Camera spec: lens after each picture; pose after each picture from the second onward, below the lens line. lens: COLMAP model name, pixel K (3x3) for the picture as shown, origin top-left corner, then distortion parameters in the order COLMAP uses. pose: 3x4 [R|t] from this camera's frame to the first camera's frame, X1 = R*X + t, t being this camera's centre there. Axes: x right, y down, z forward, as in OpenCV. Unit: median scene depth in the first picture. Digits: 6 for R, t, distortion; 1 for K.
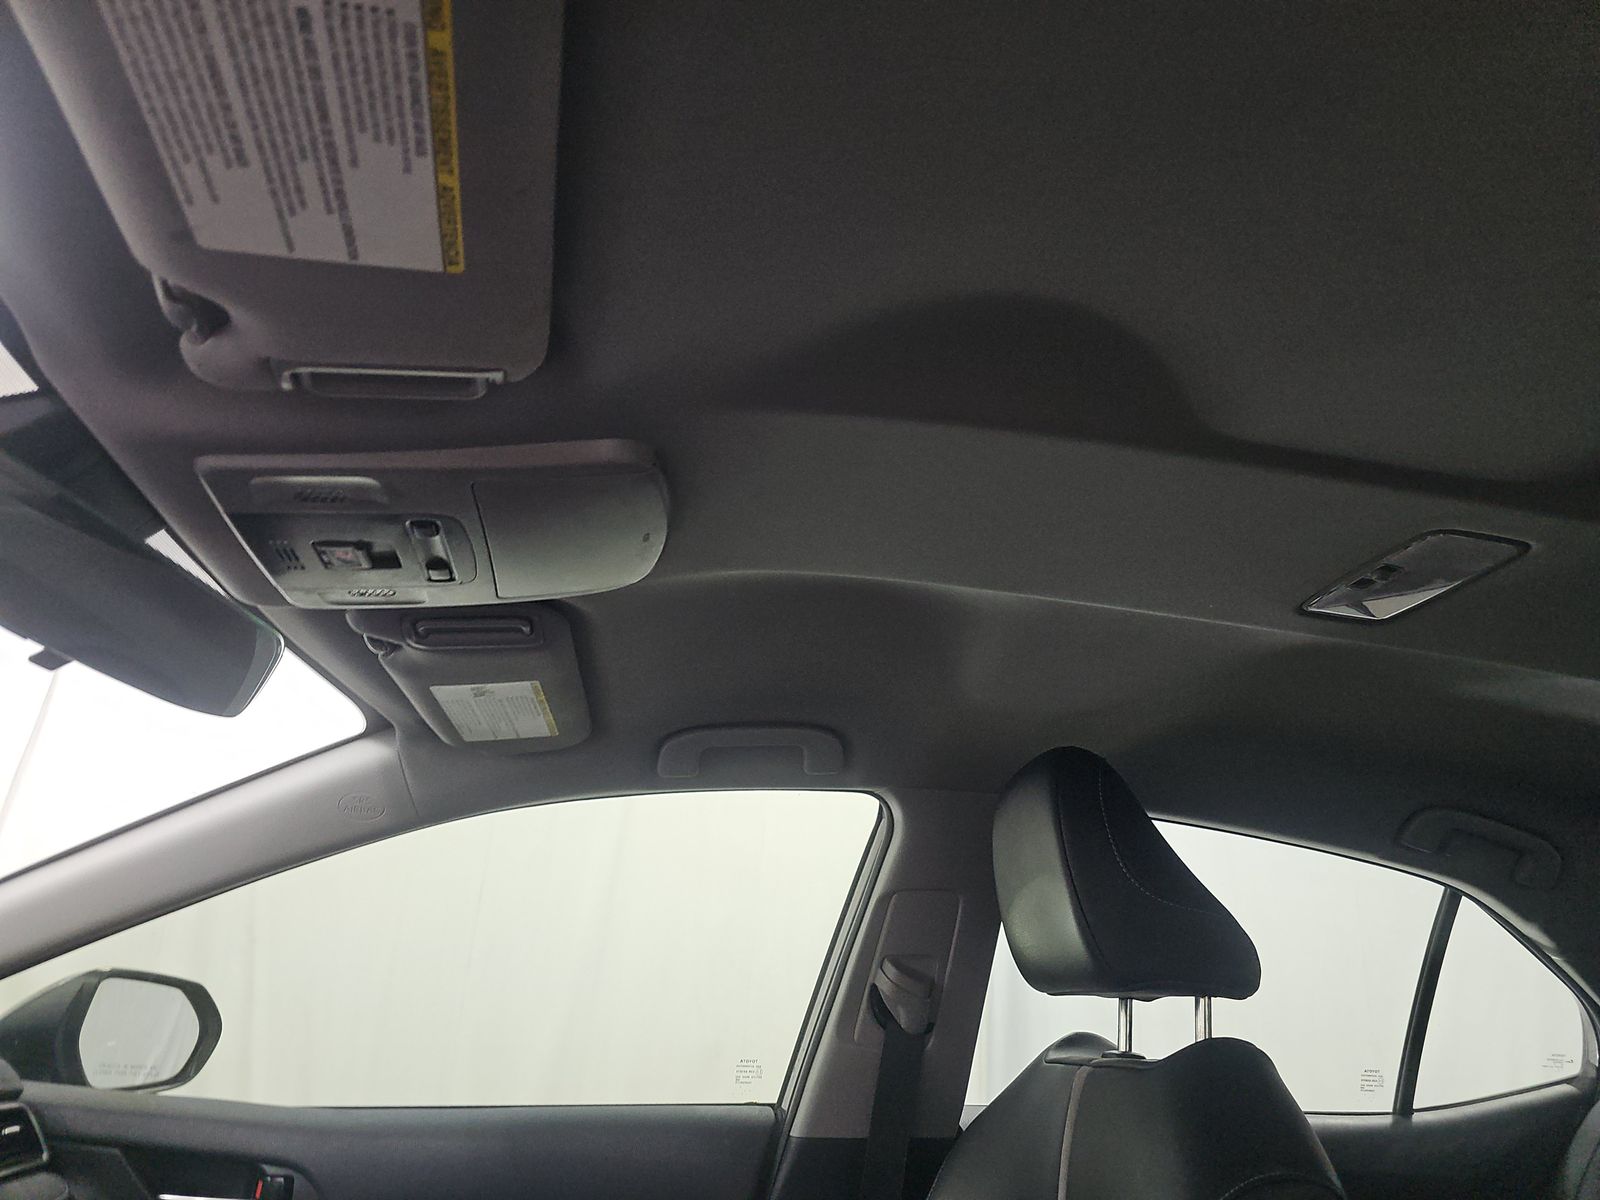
lens RADIAL K [[1088.6, 0, 790.2], [0, 1088.6, 603.3], [0, 0, 1]] dist [0.045452, -0.043834]
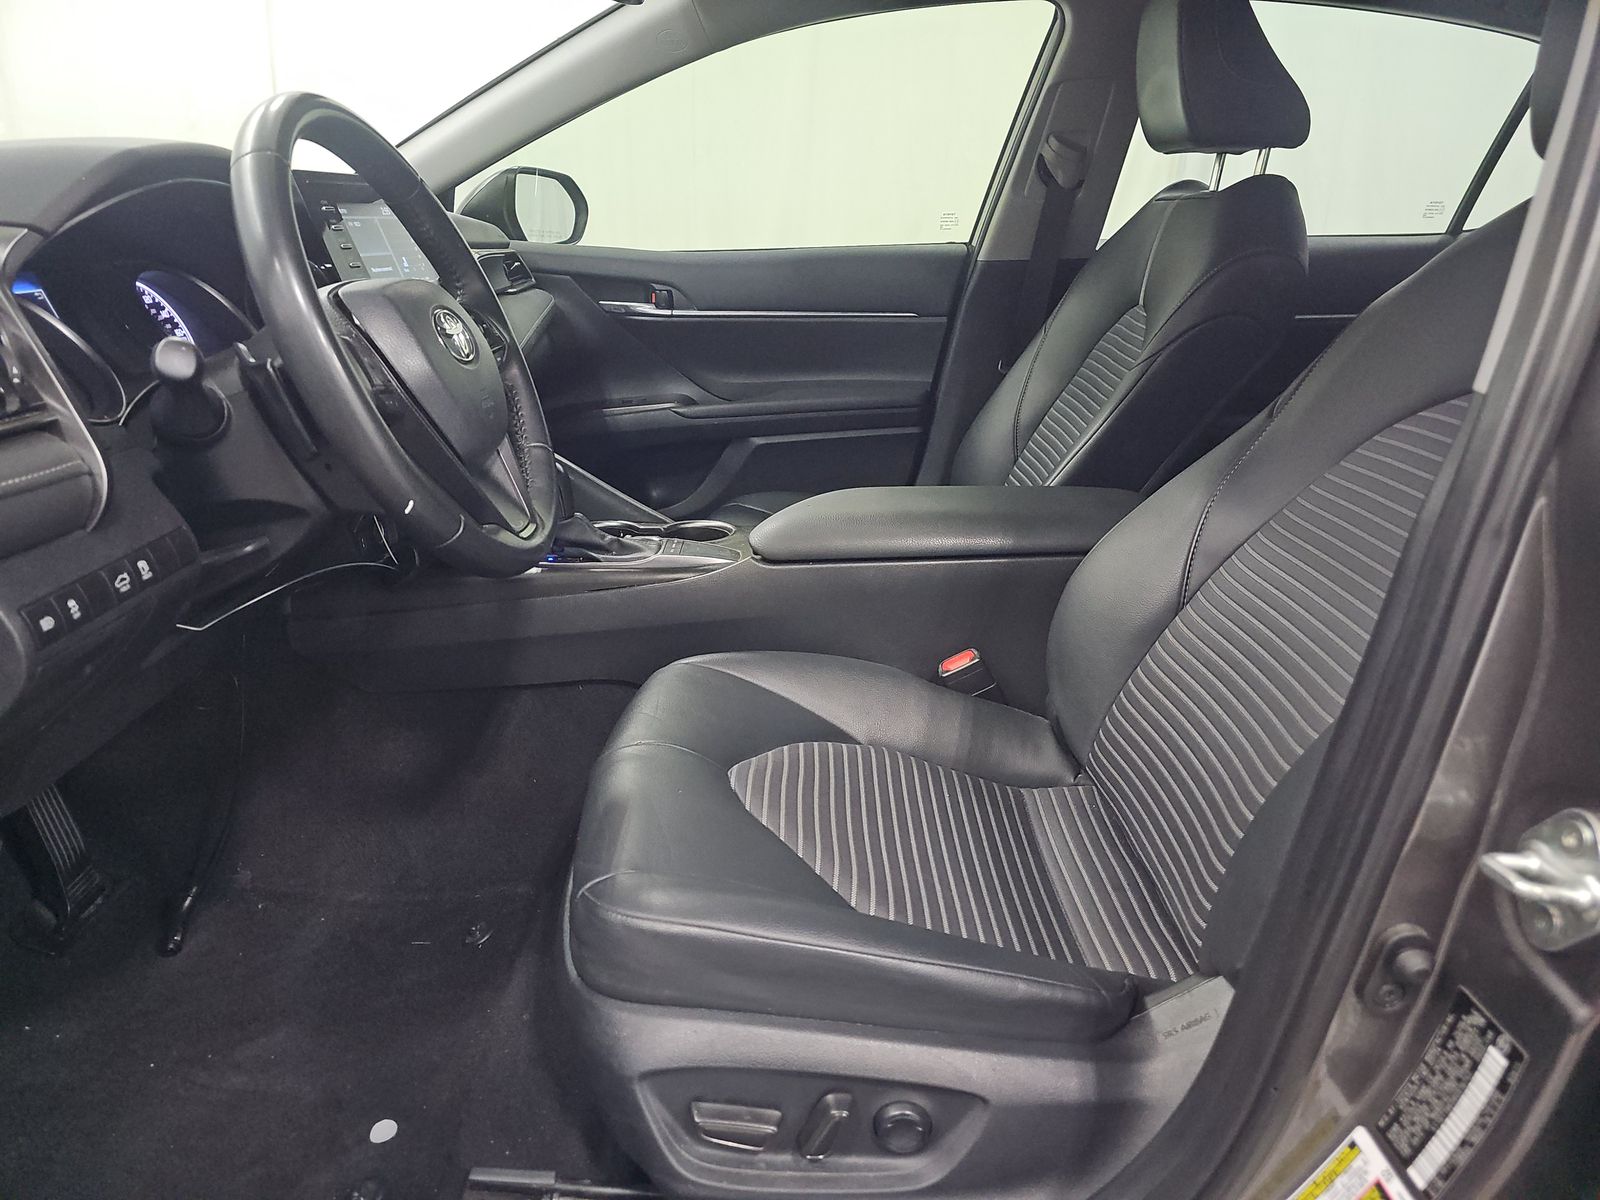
lens RADIAL K [[1088.6, 0, 790.2], [0, 1088.6, 603.3], [0, 0, 1]] dist [0.045452, -0.043834]
pose [[0.987297, 0.016757, -0.158000, -0.008897], [0.089890, 0.761071, 0.642410, -0.148568], [0.131014, -0.648452, 0.749897, -0.479012]]
